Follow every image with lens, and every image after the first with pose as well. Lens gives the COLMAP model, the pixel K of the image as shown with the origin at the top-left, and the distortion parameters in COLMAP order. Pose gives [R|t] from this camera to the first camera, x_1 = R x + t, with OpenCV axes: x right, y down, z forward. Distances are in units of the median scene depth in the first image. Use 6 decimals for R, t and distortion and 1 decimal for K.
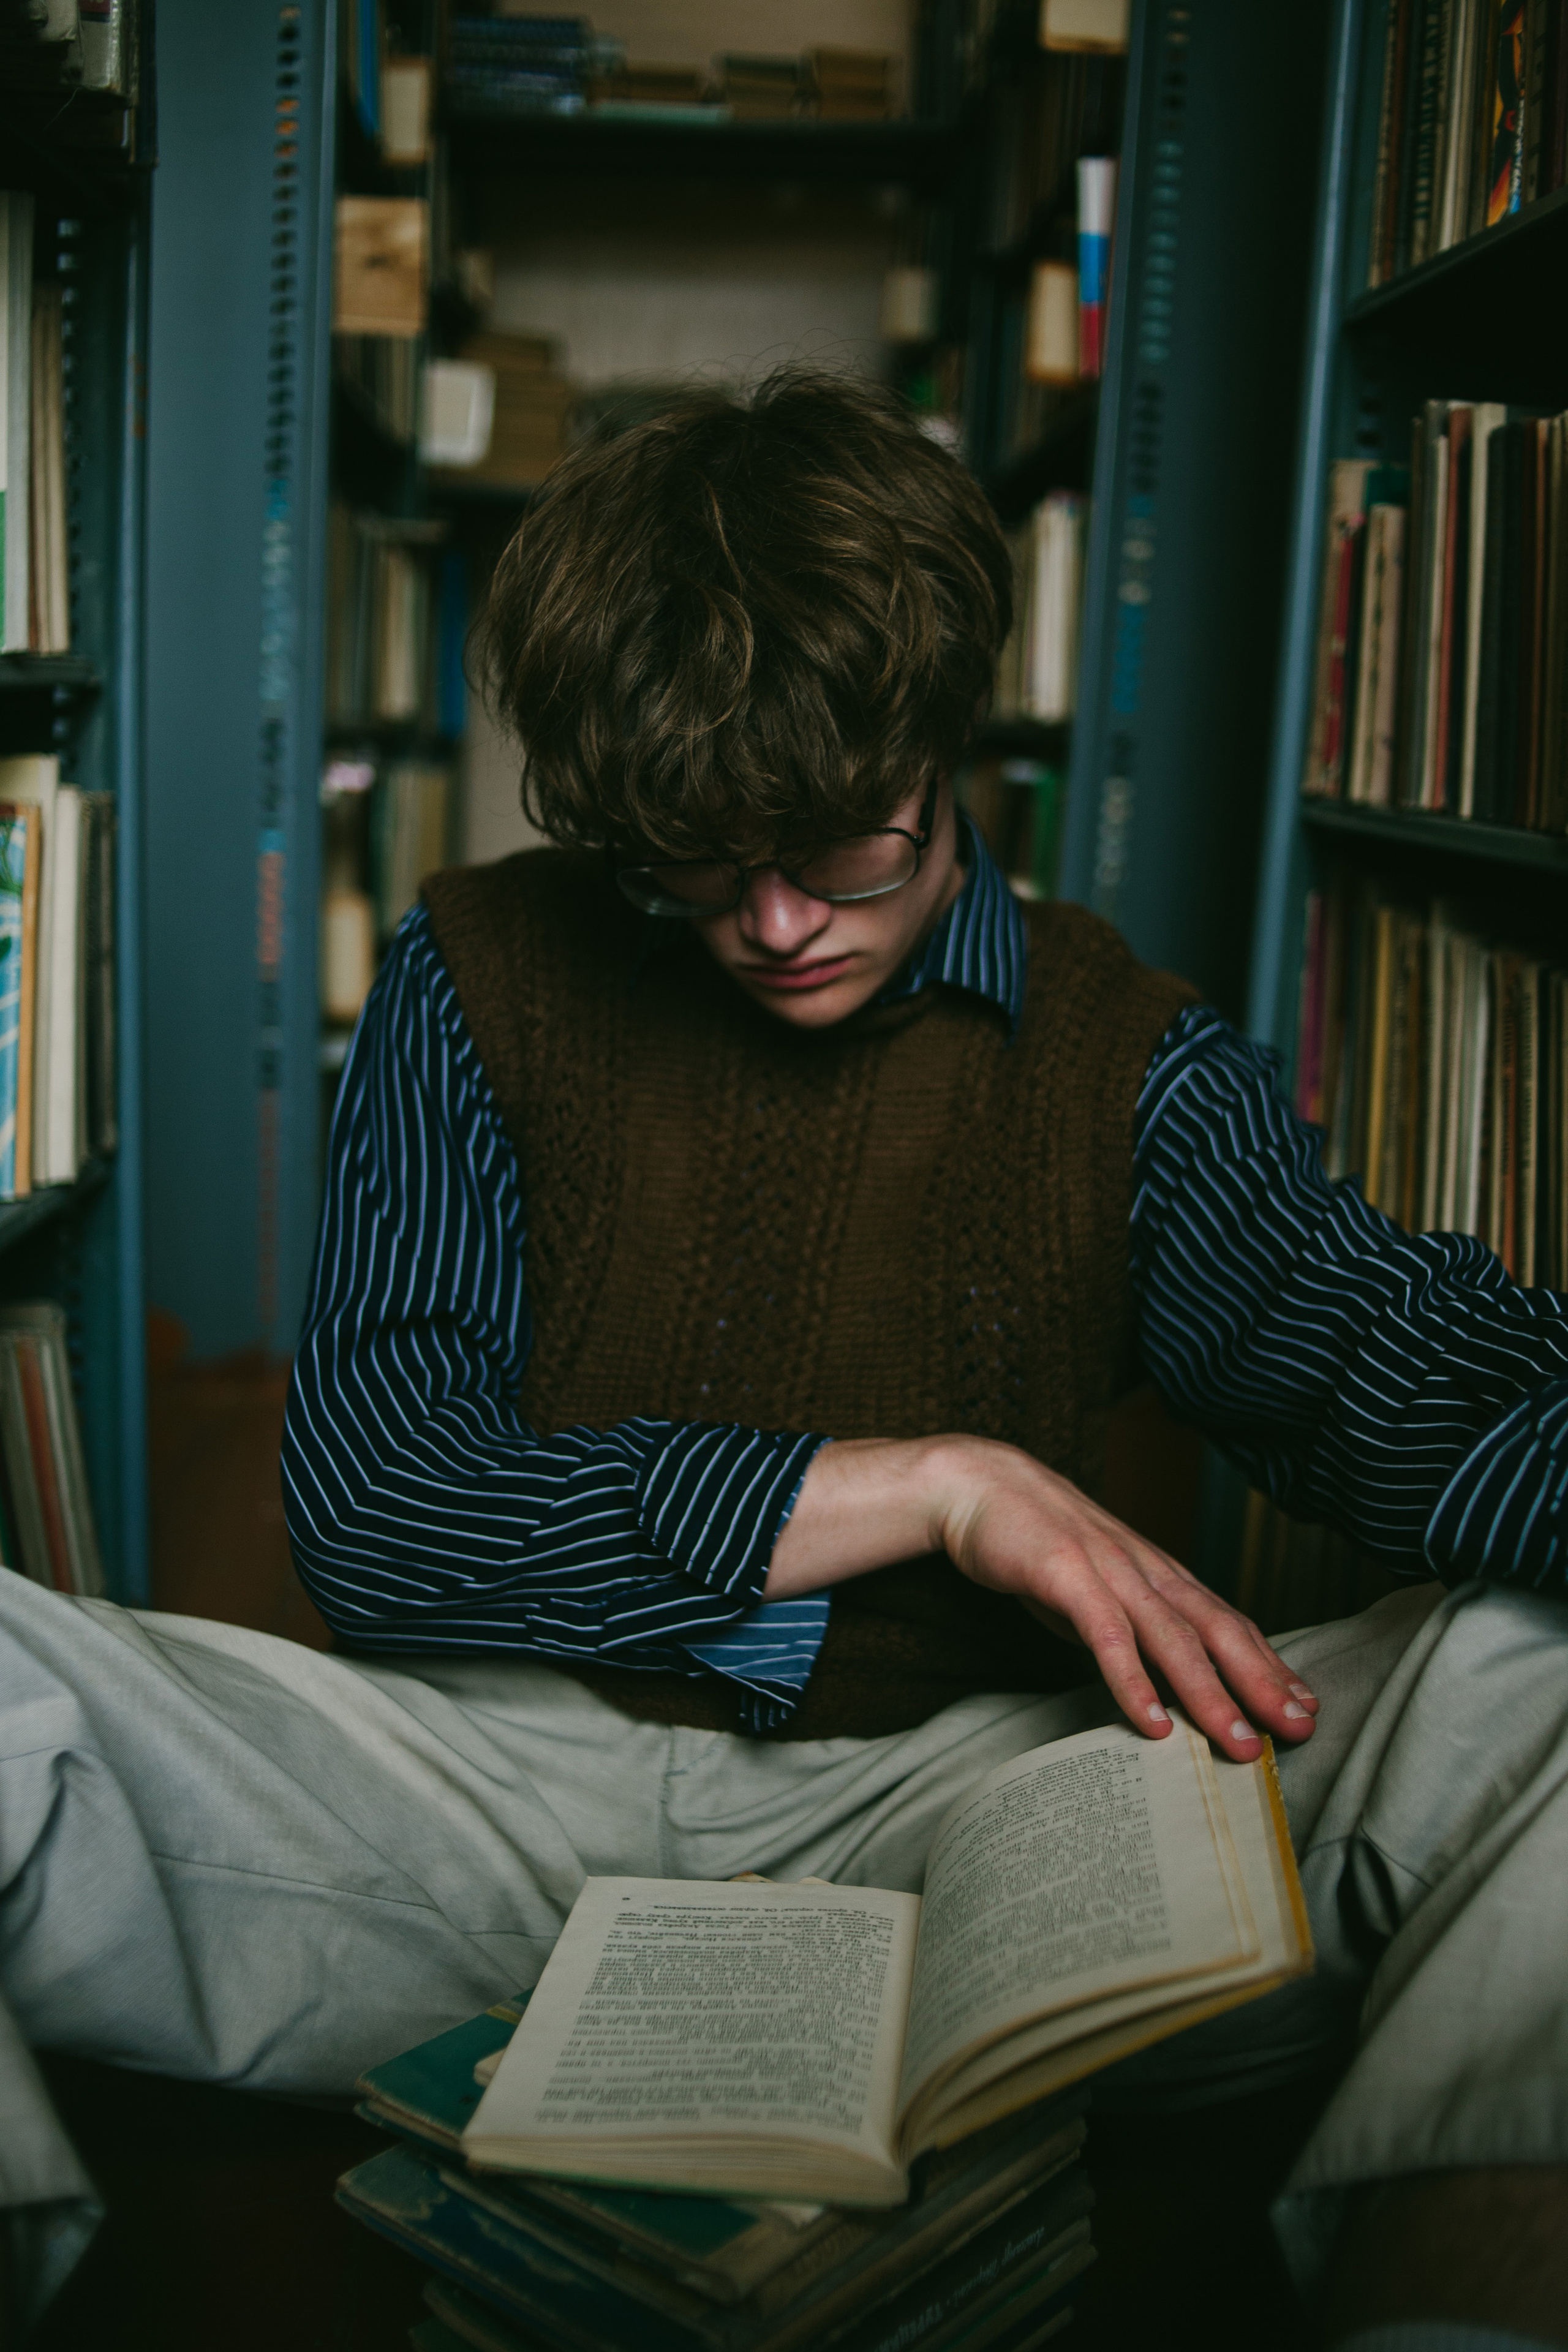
lens RADIAL K [[2564.2, 0, 790.8], [0, 2564.2, 1175.0], [0, 0, 1]] dist [-0.099437, 0.038283]
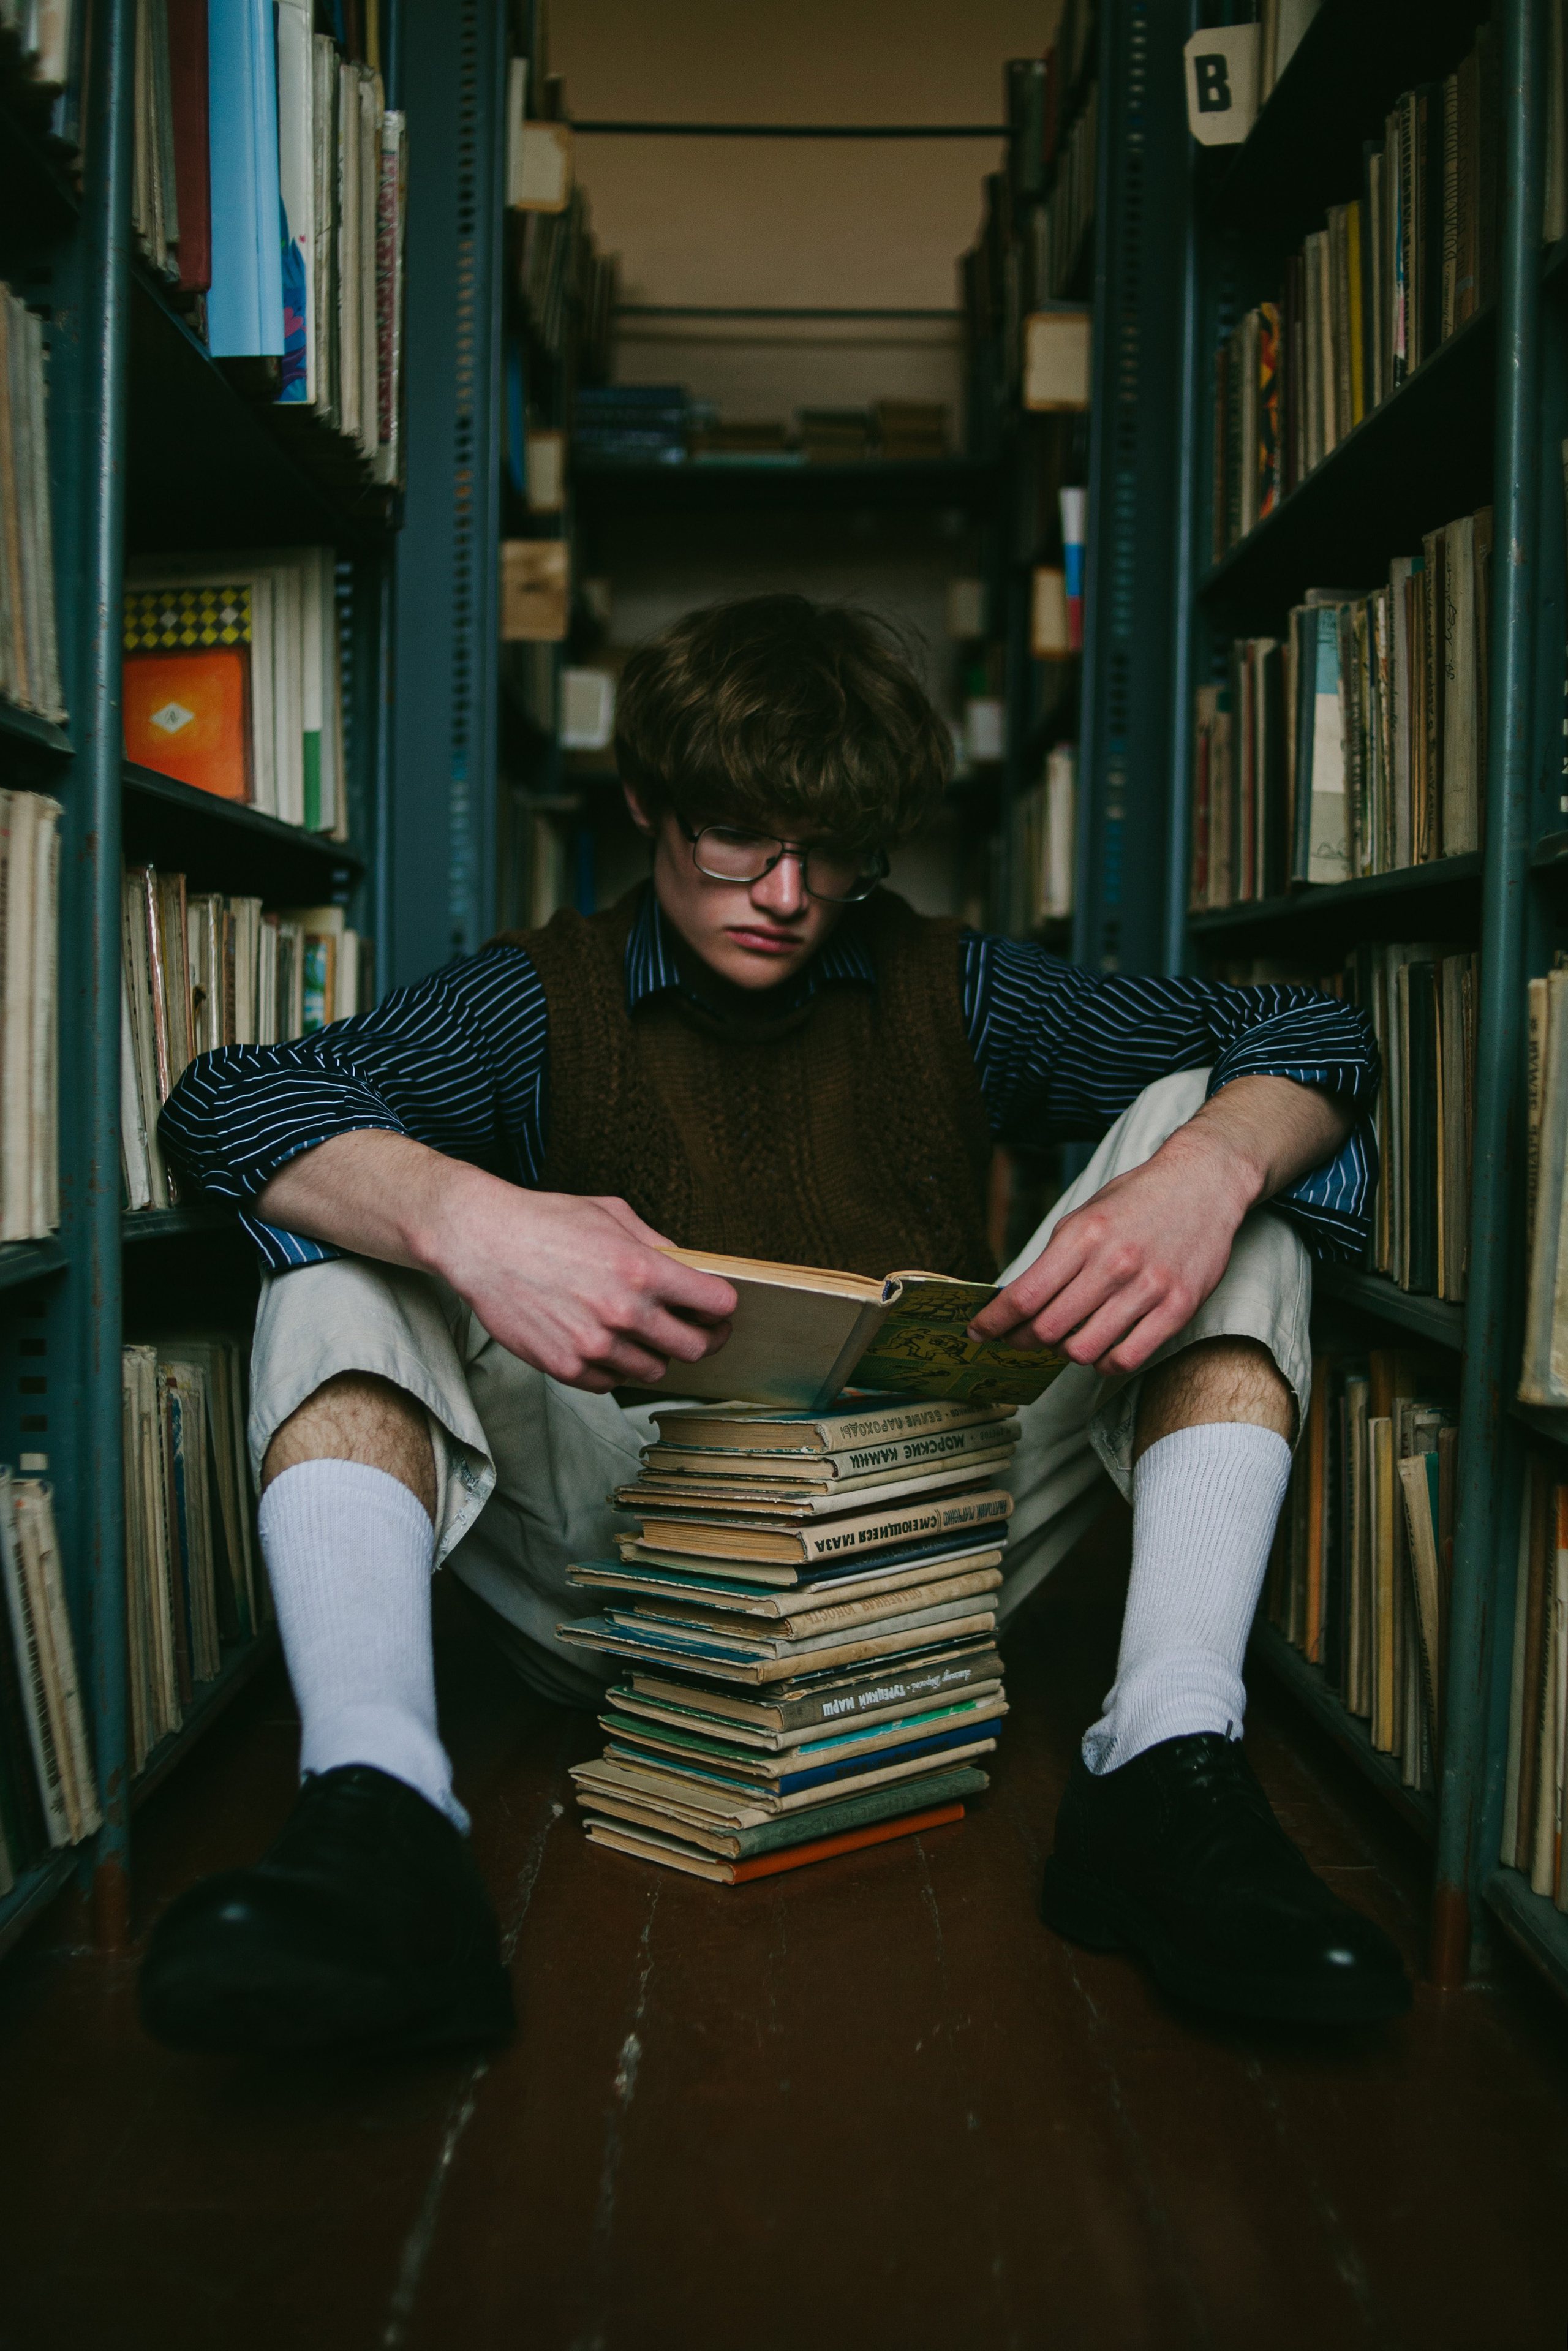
lens RADIAL K [[2563.0, 0, 790.8], [0, 2563.0, 1174.5], [0, 0, 1]] dist [-0.099437, 0.038283]
pose [[0.998326, -0.031616, -0.048424, 0.027540], [0.025682, 0.992609, -0.118611, 0.106888], [0.051816, 0.117169, 0.991759, -0.283271]]
